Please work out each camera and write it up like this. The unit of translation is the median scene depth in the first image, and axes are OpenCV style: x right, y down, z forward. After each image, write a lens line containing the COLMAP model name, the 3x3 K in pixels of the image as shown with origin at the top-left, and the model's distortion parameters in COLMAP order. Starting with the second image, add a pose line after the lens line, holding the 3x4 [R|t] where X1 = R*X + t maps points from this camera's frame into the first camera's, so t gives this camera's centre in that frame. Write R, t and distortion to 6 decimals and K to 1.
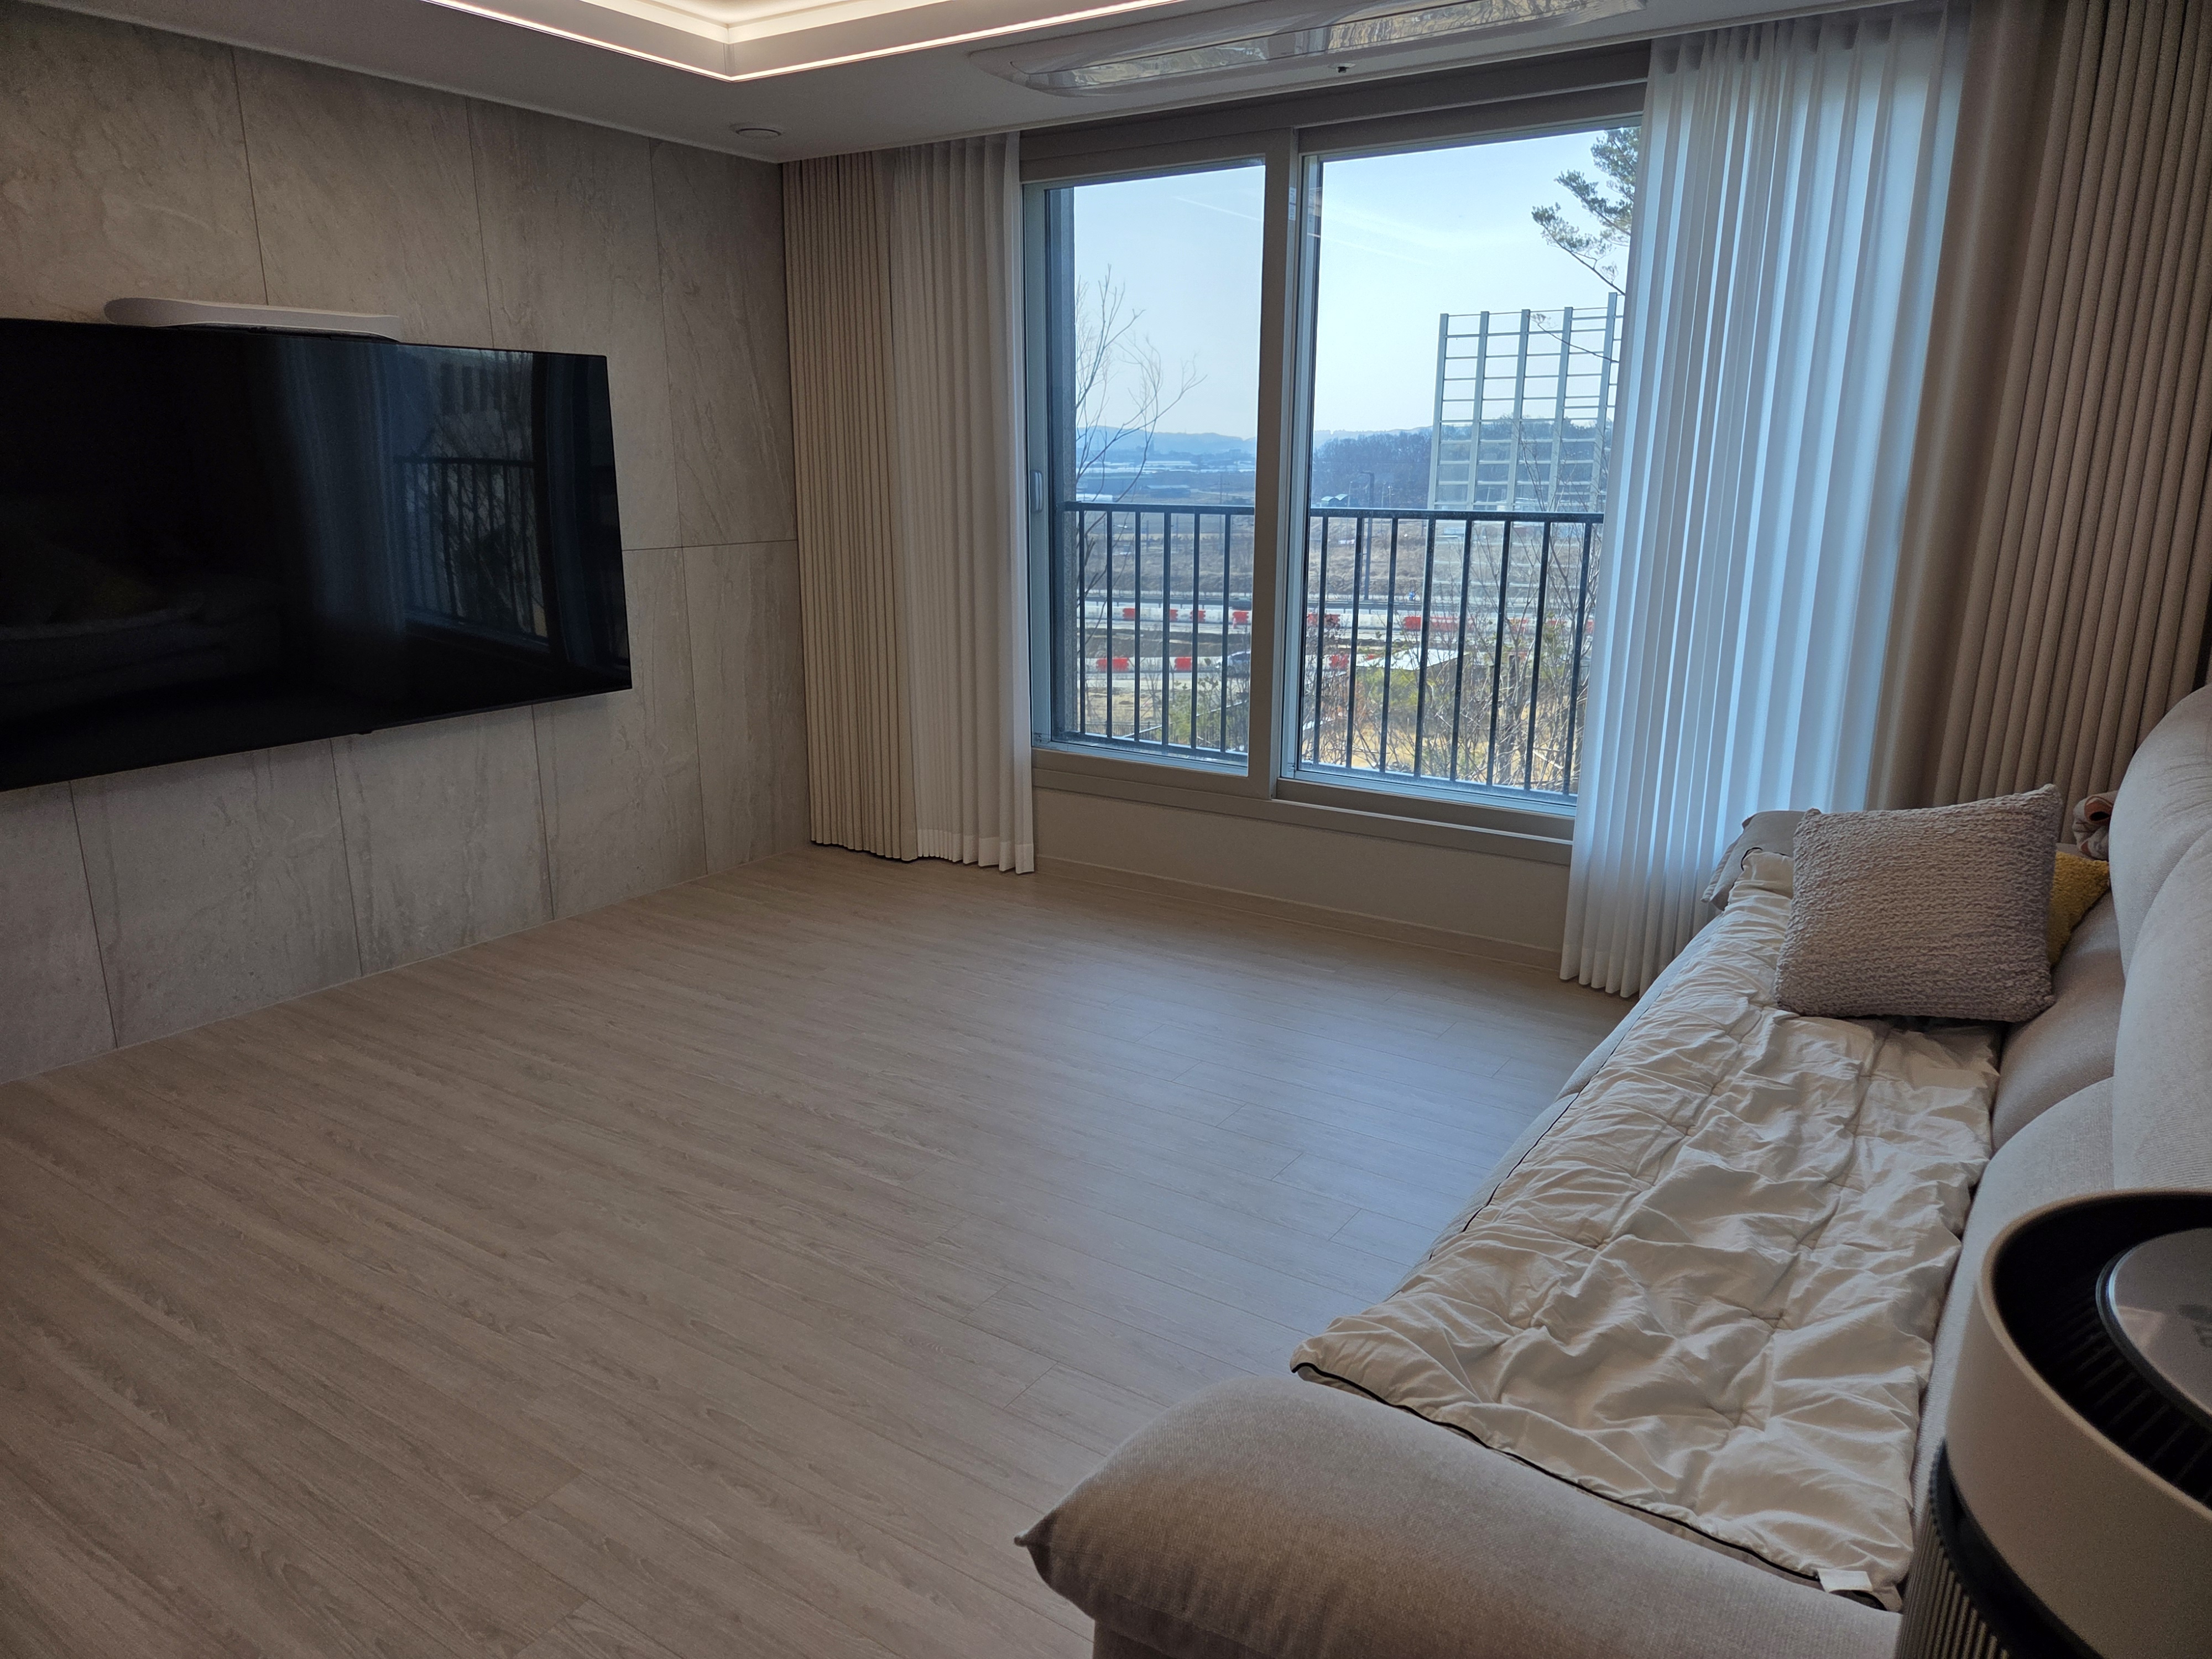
lens RADIAL K [[1478.6, 0, 1109.6], [0, 1478.6, 828.6], [0, 0, 1]] dist [0.089069, -0.069819]
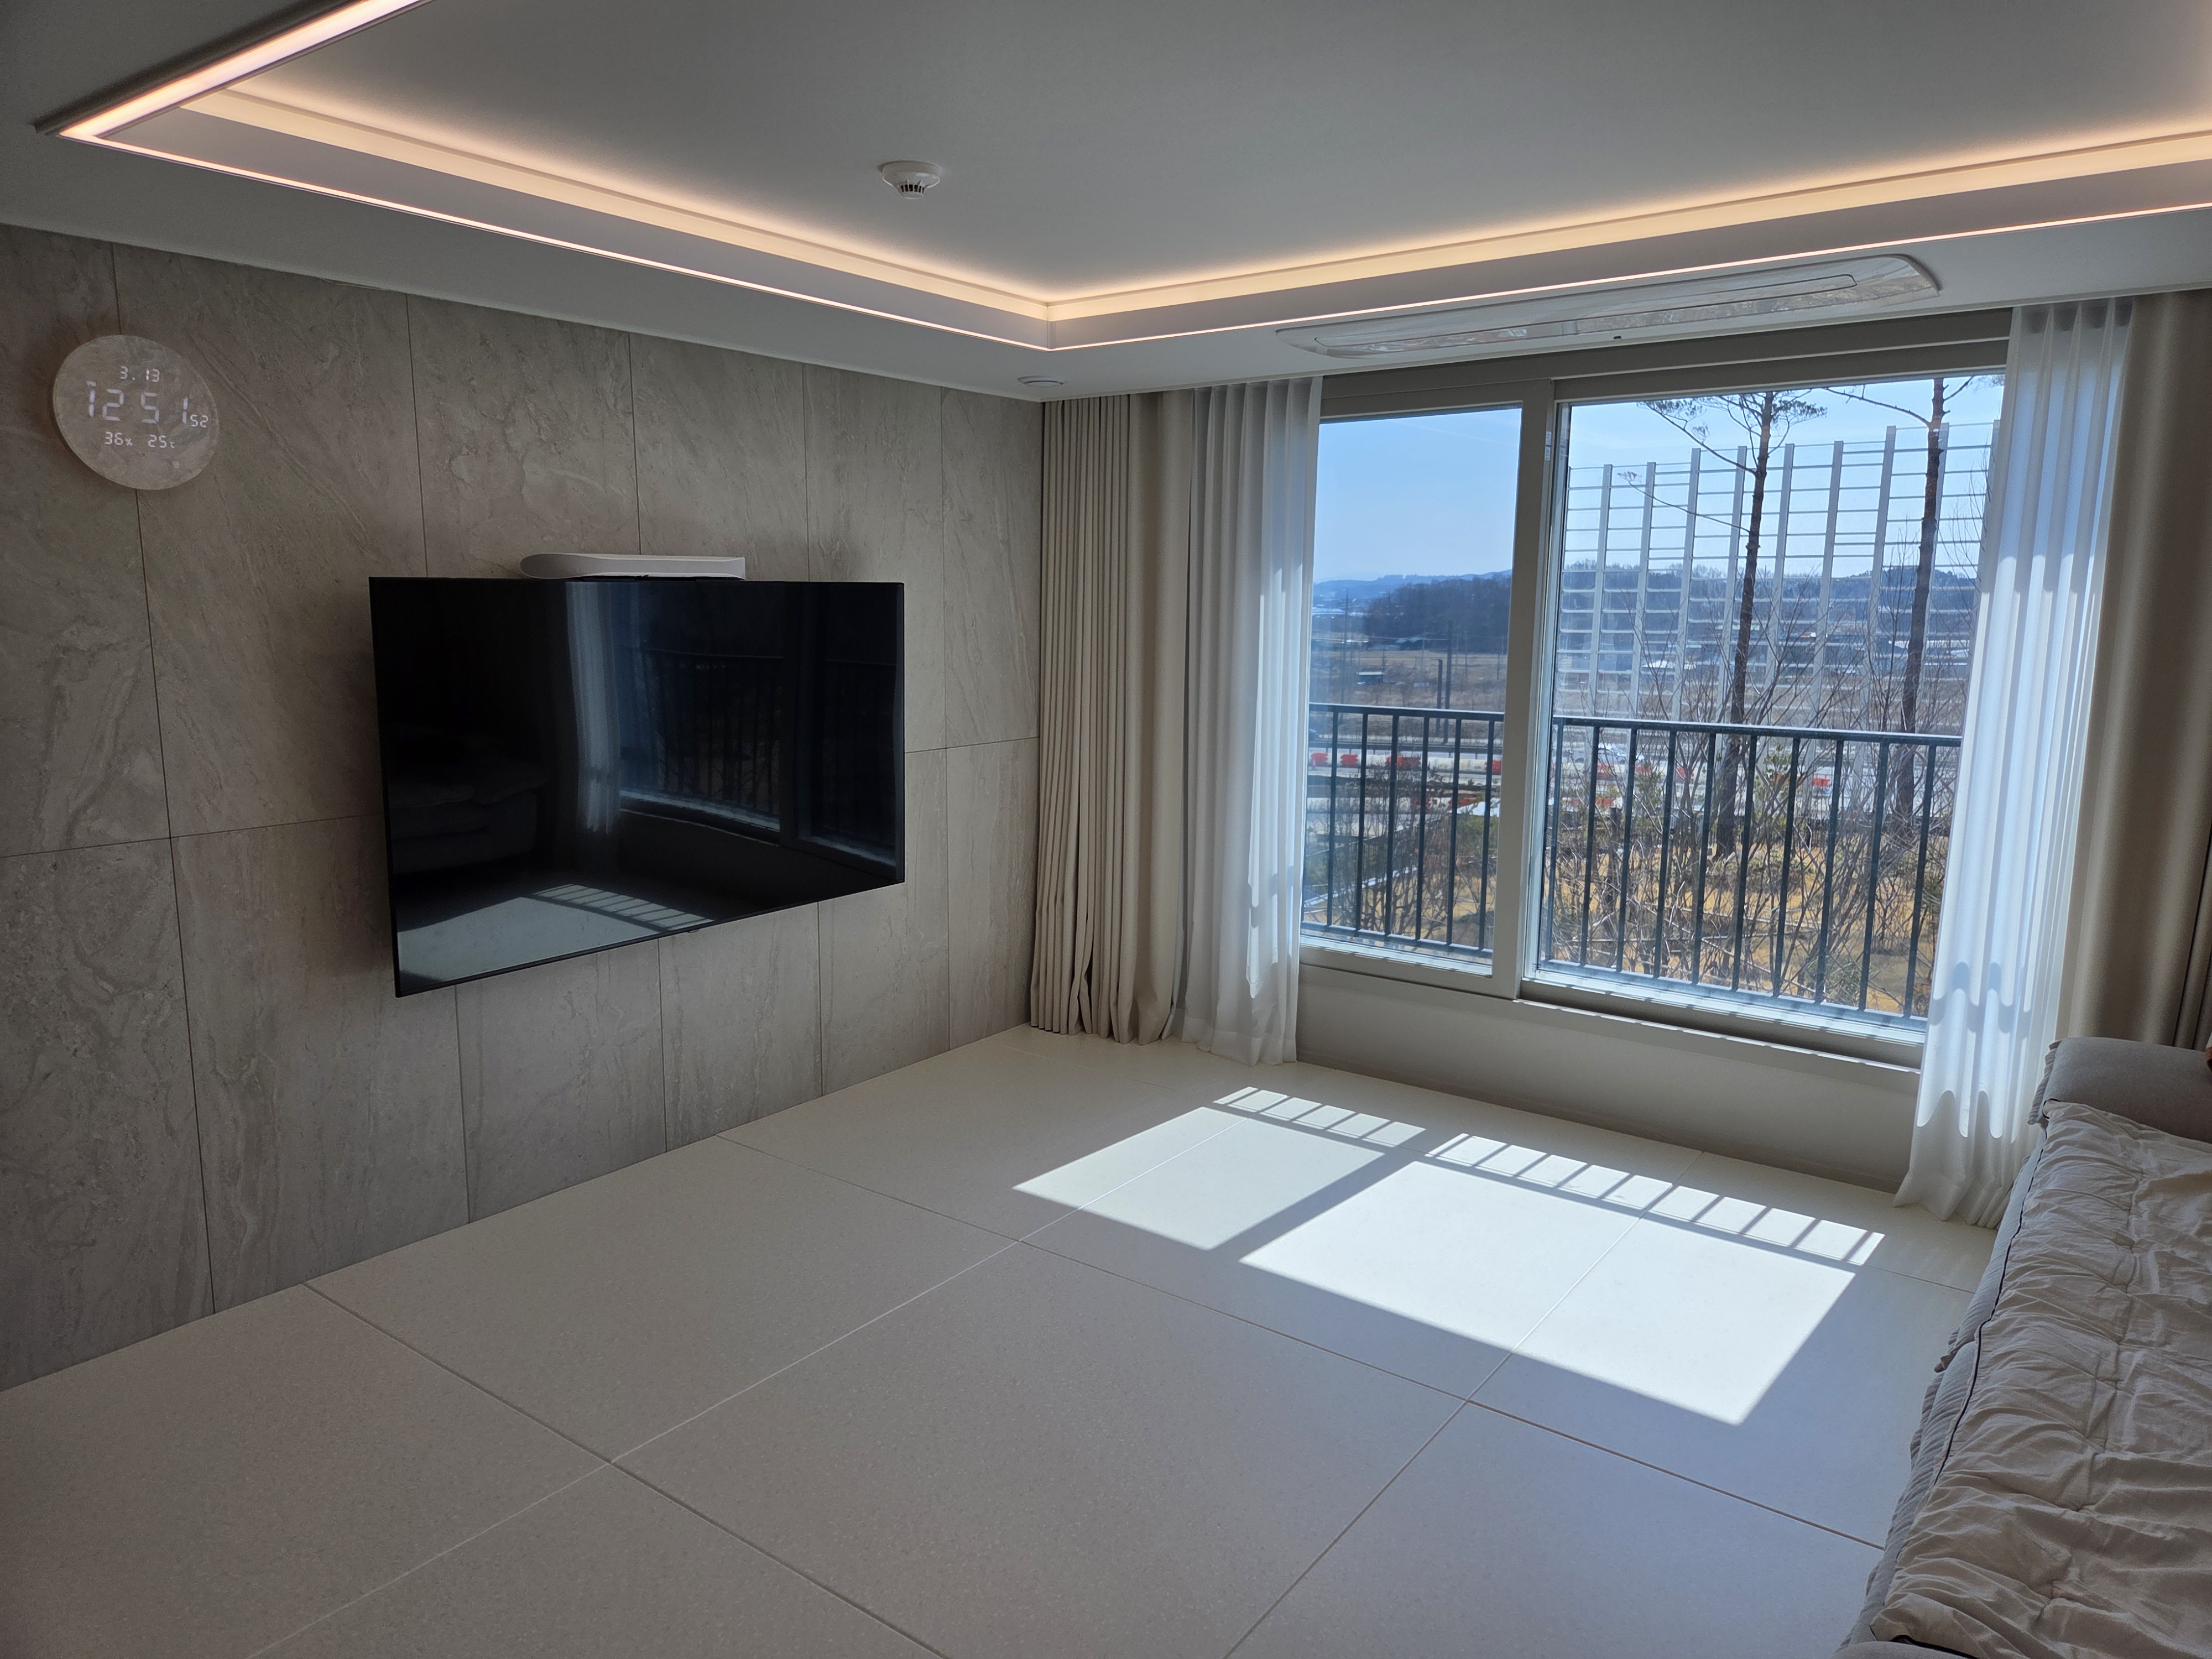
lens RADIAL K [[1478.6, 0, 1109.6], [0, 1478.6, 828.6], [0, 0, 1]] dist [0.089069, -0.069819]
pose [[0.998464, 0.012158, -0.054061, -0.127937], [-0.017203, 0.995438, -0.093849, -0.038429], [0.052674, 0.094635, 0.994118, -0.051849]]
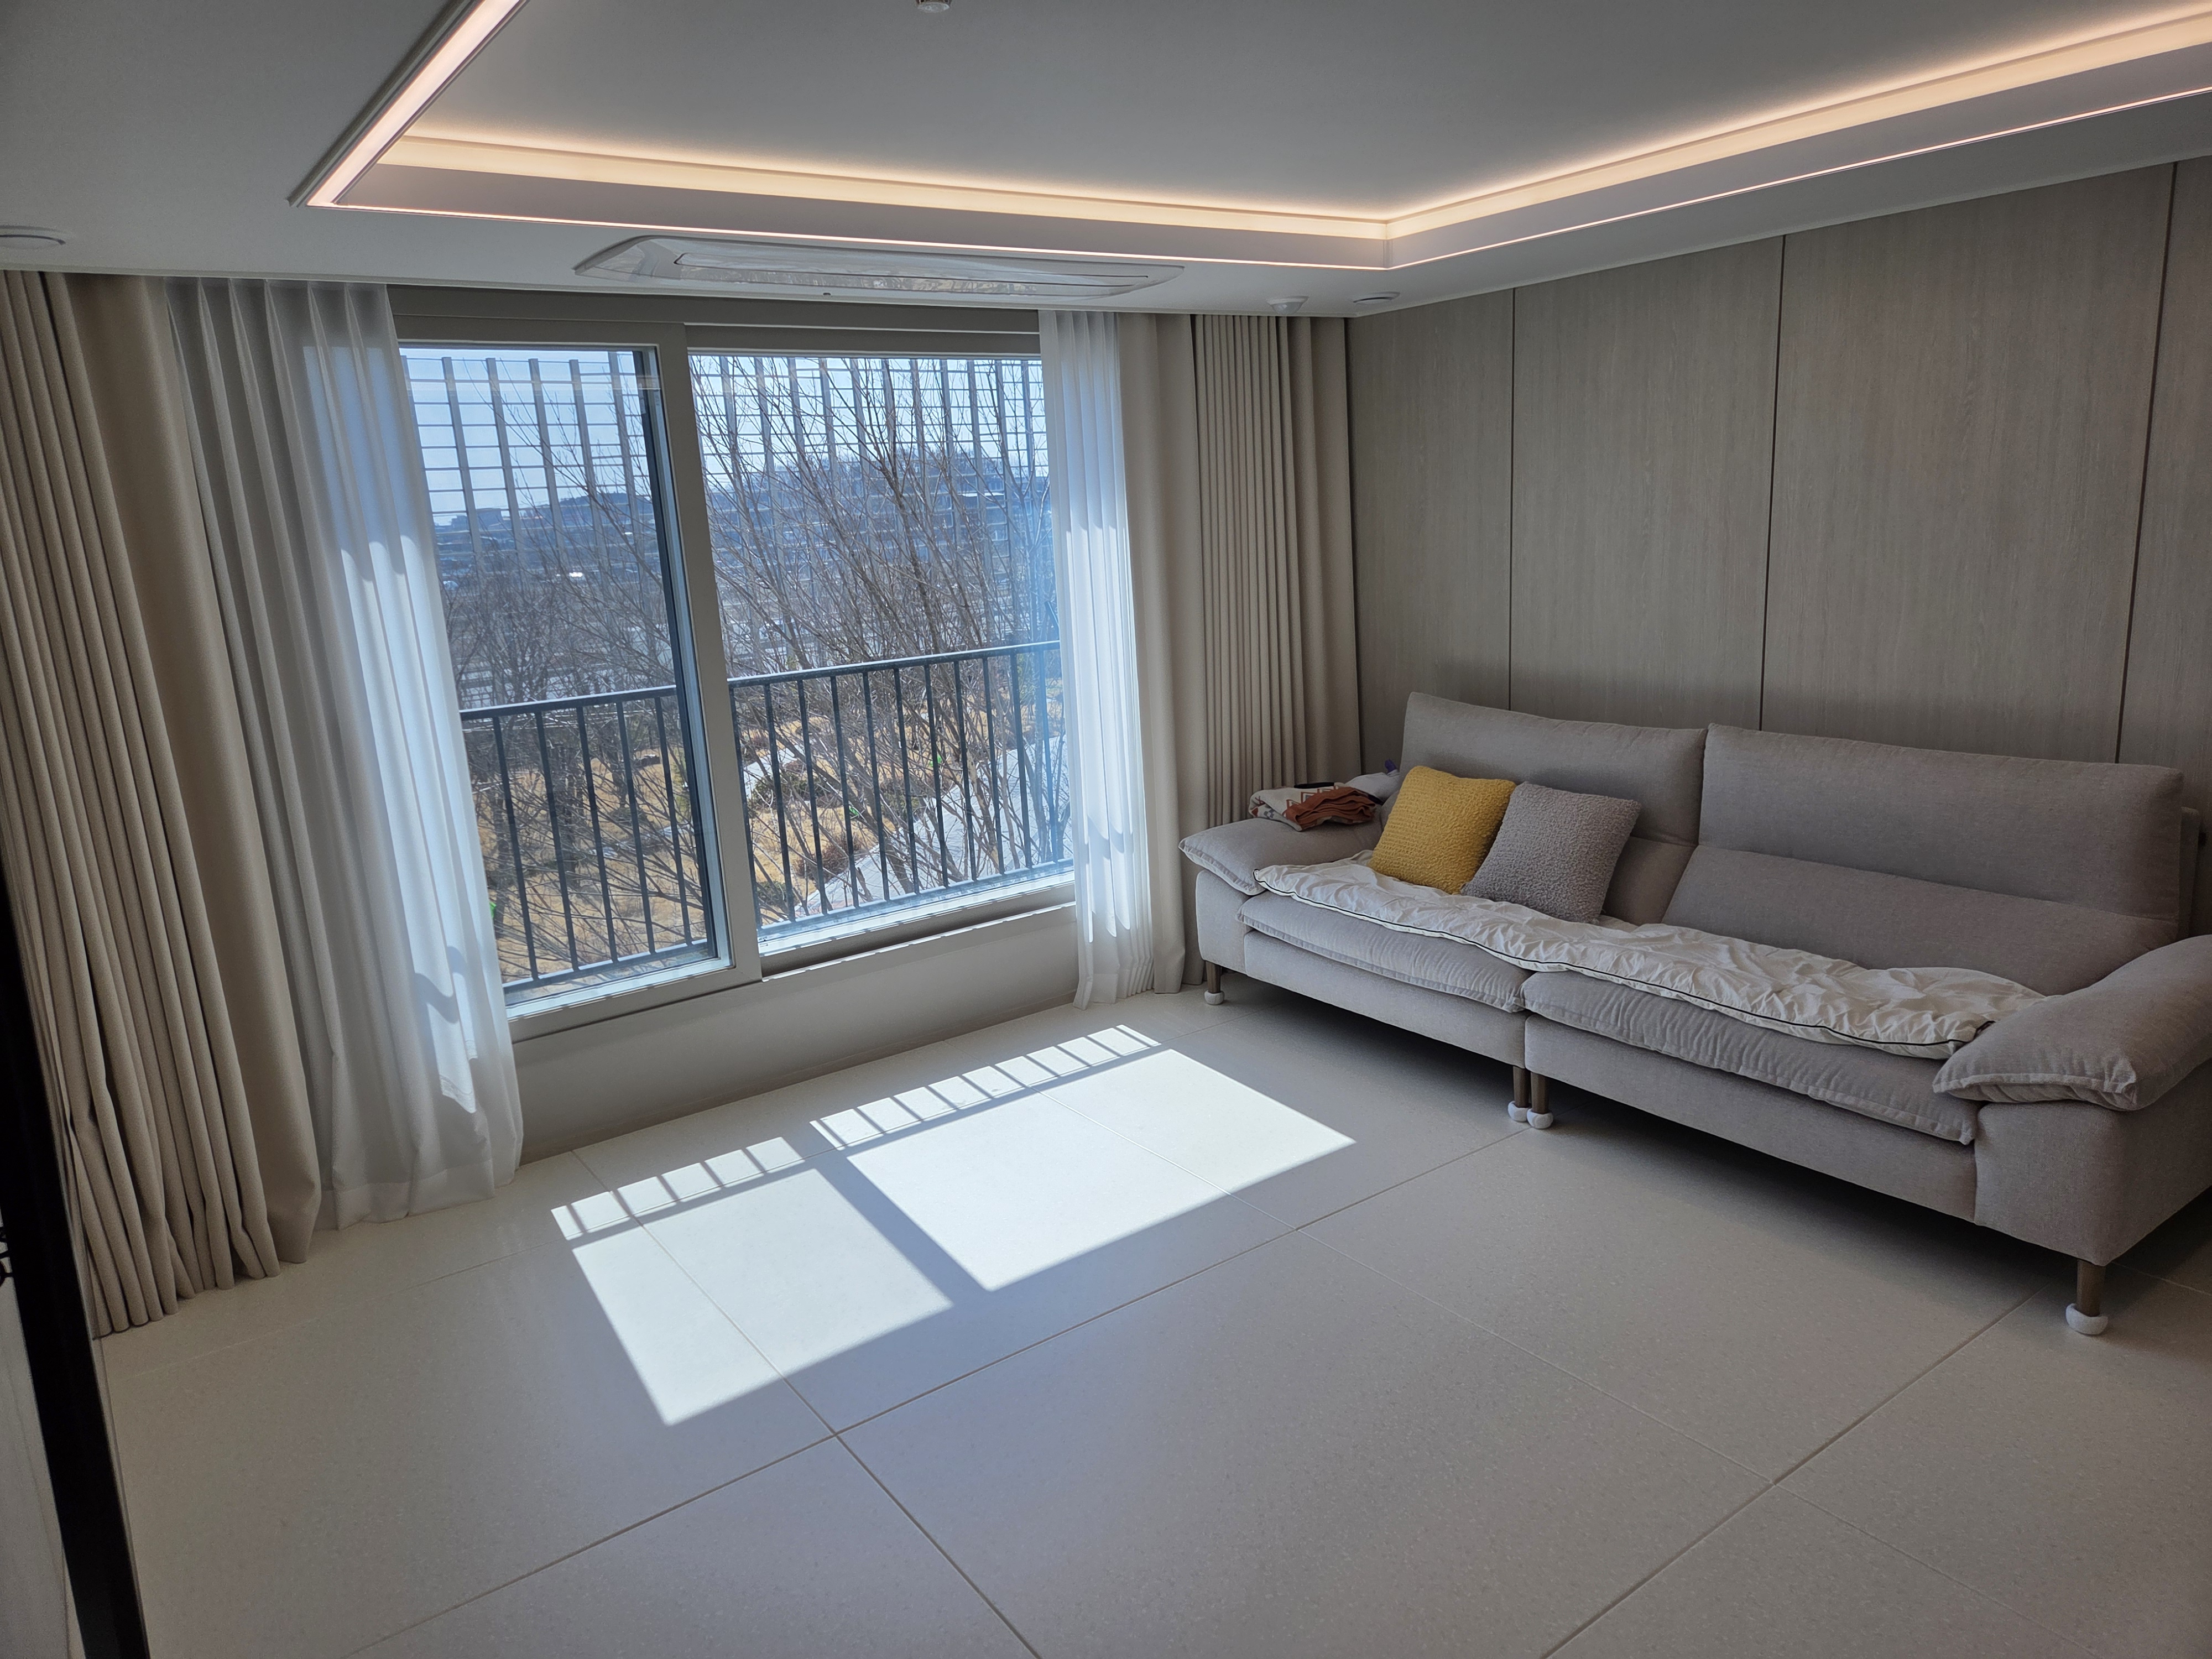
lens RADIAL K [[1478.6, 0, 1109.6], [0, 1478.6, 828.6], [0, 0, 1]] dist [0.089069, -0.069819]
pose [[0.350316, -0.227870, 0.908490, -0.737846], [0.289081, 0.948905, 0.126537, -0.185972], [-0.890905, 0.218300, 0.398289, 0.409368]]
